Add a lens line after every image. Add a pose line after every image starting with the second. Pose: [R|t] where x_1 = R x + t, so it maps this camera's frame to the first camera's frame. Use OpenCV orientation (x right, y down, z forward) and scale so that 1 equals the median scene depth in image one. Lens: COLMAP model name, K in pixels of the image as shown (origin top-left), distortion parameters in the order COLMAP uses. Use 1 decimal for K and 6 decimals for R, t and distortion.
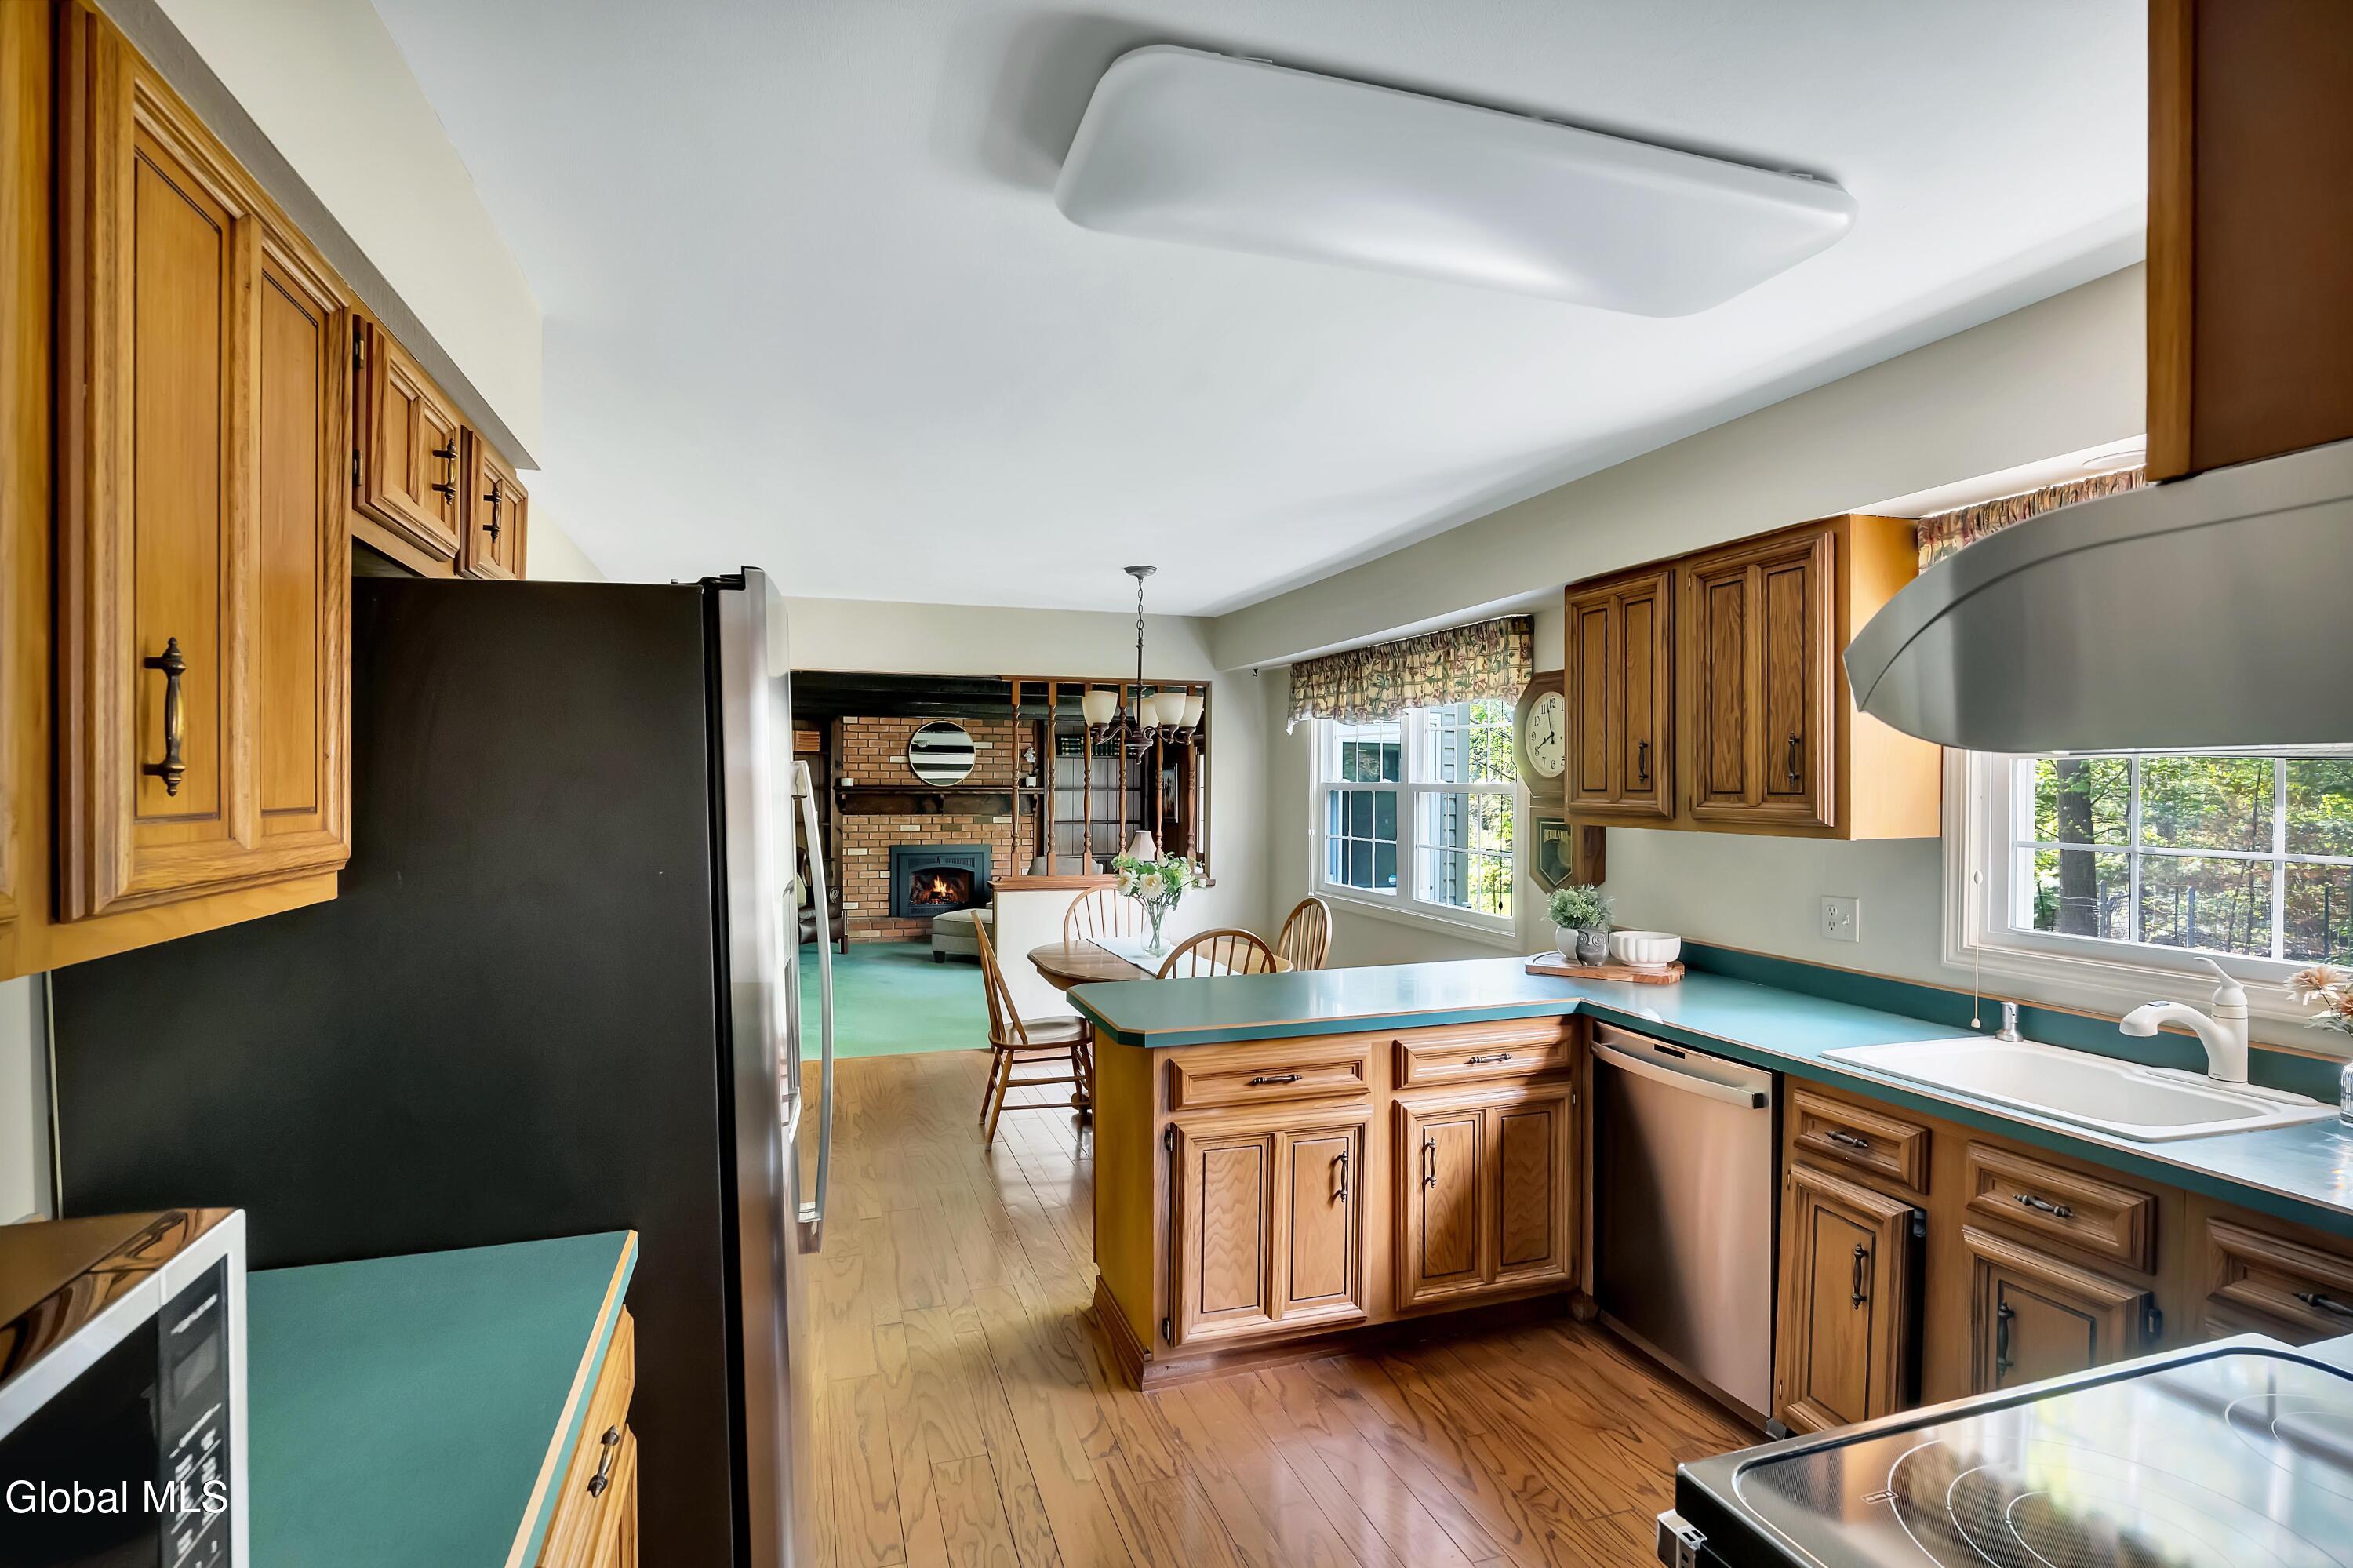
lens RADIAL K [[1155.1, 0, 1180.9], [0, 1155.1, 789.4], [0, 0, 1]] dist [-0.017795, 0.007687]
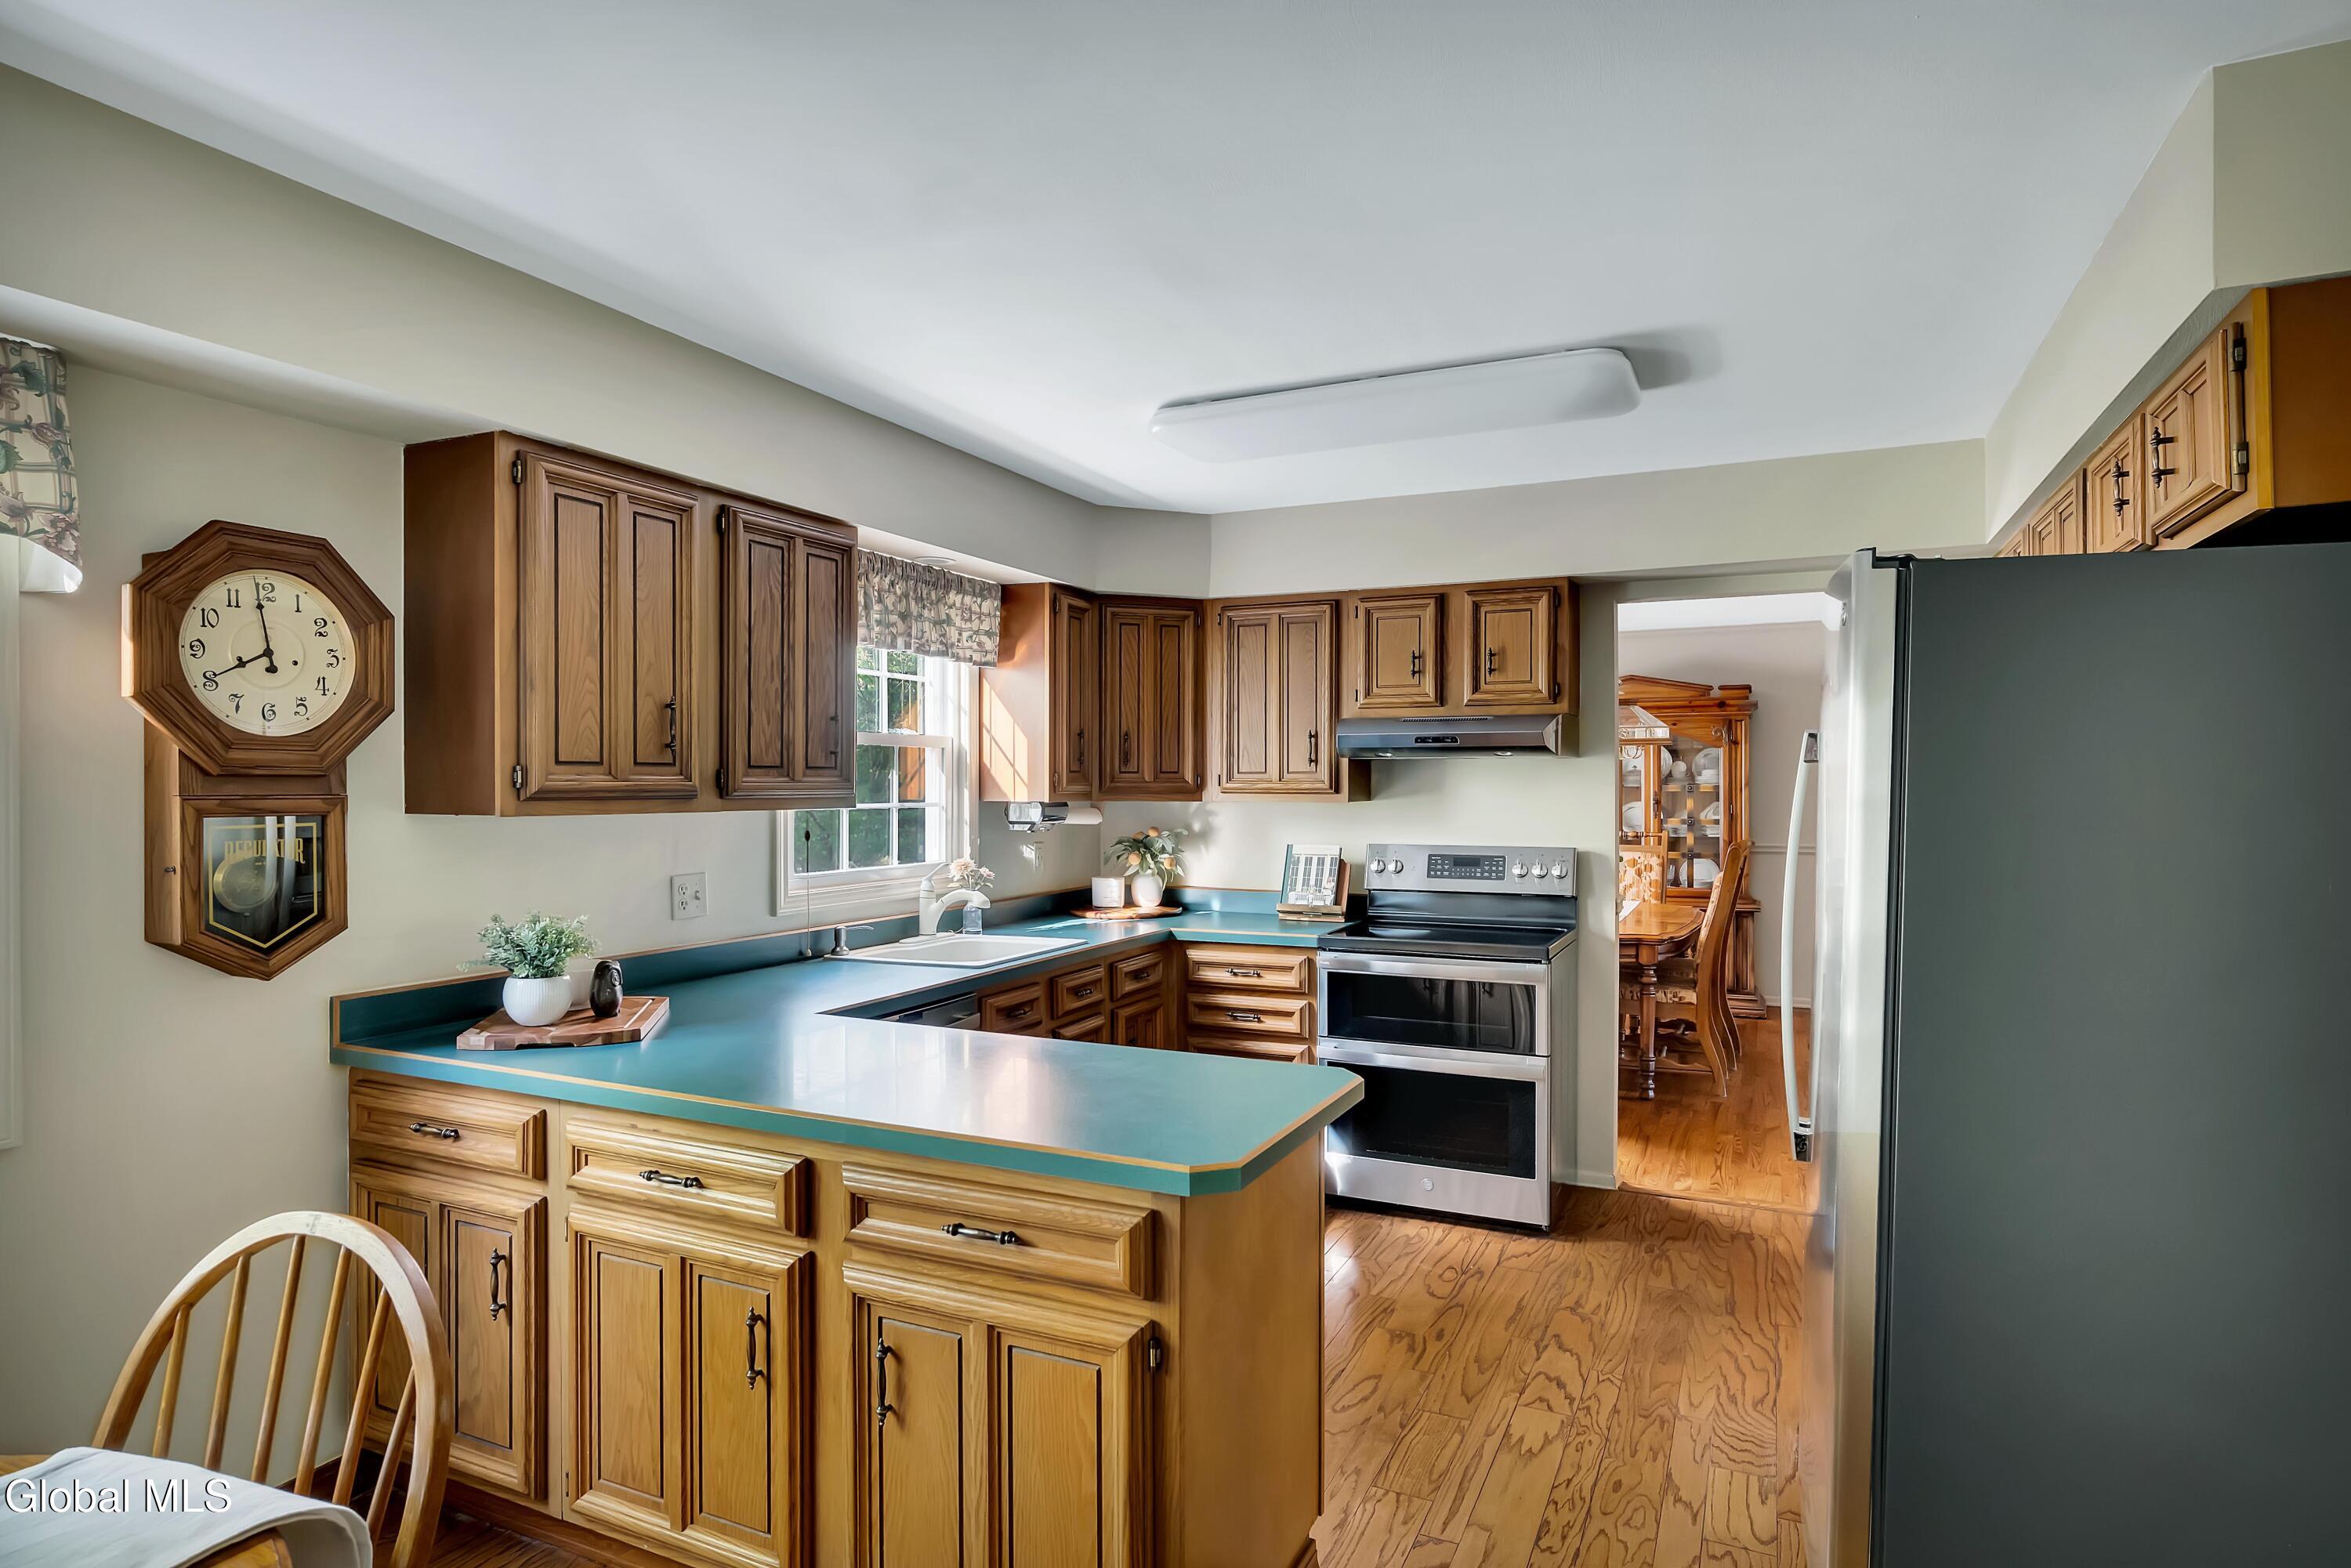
lens RADIAL K [[1264.3, 0, 1174.5], [0, 1264.3, 794.0], [0, 0, 1]] dist [-0.001594, 0.001170]
pose [[-0.720942, -0.006895, 0.692961, -0.118074], [0.004267, 0.999887, 0.014388, 0.002789], [-0.692982, 0.013330, -0.720831, 0.373505]]
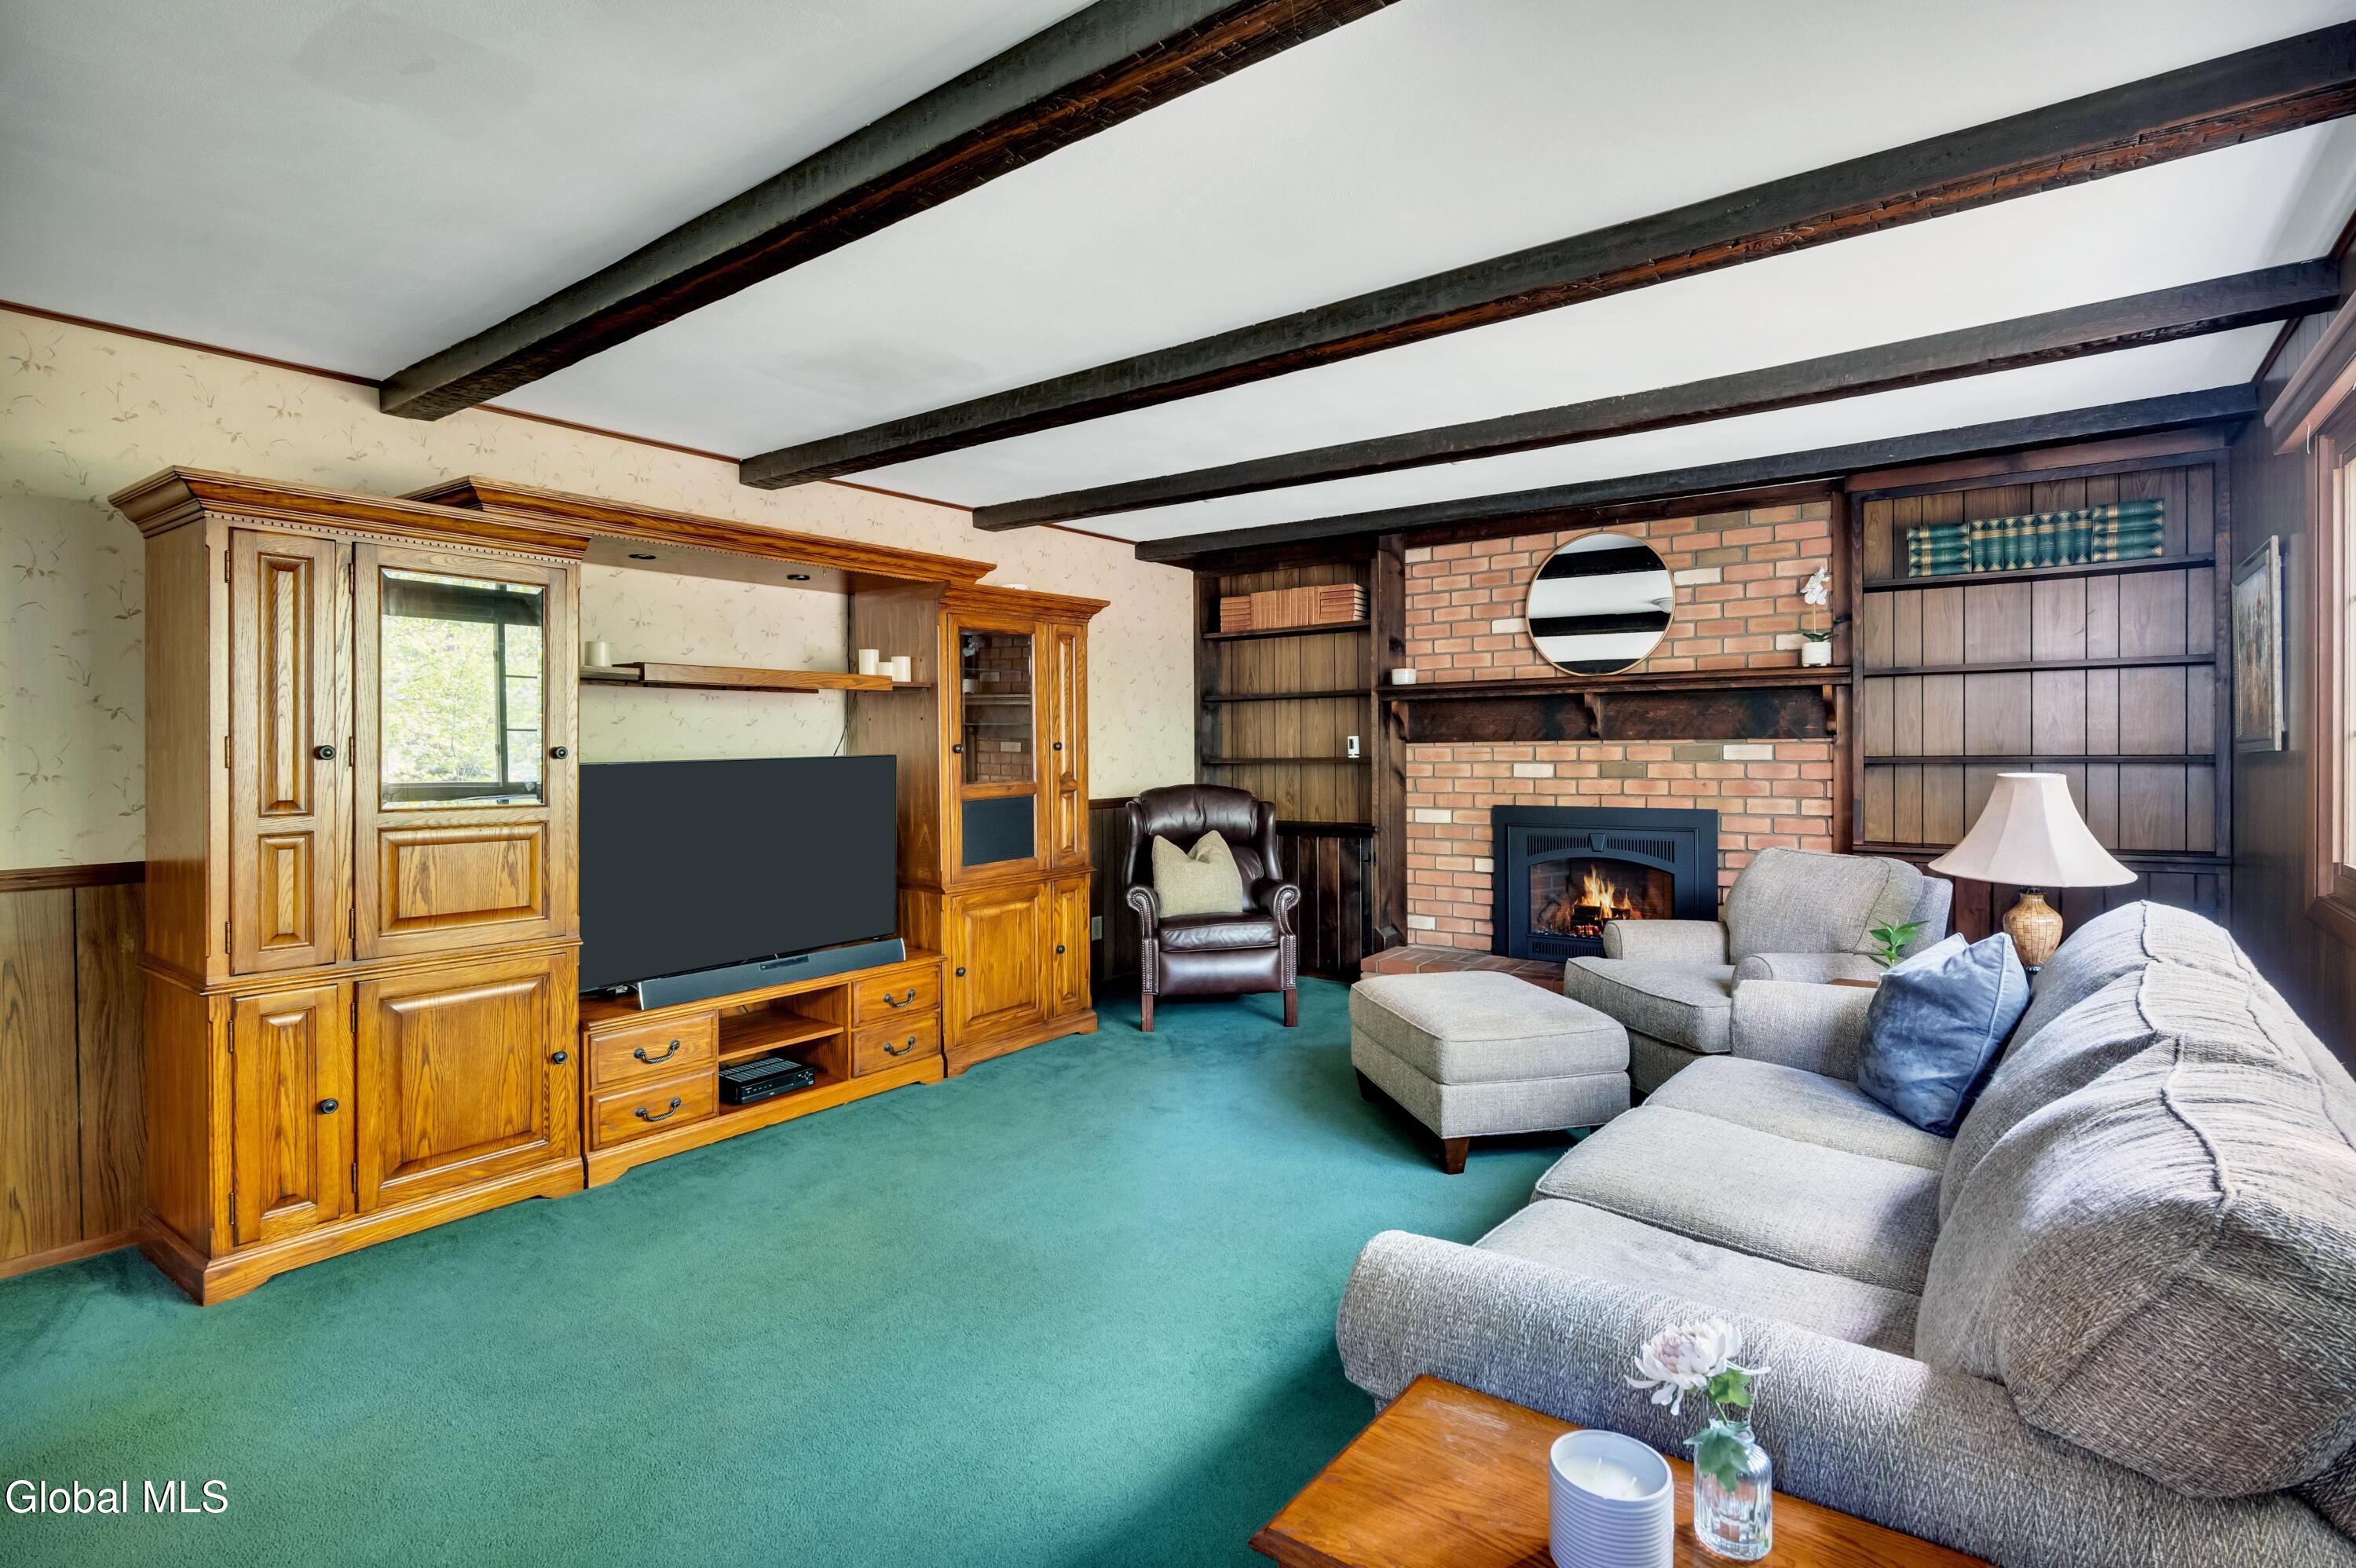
lens RADIAL K [[1156.4, 0, 1173.9], [0, 1156.4, 758.9], [0, 0, 1]] dist [-0.017795, 0.007687]
pose [[0.576701, -0.003731, -0.816947, 0.065762], [0.005880, 0.999983, -0.000416, 0.028669], [0.816934, -0.004564, 0.576713, 0.617026]]
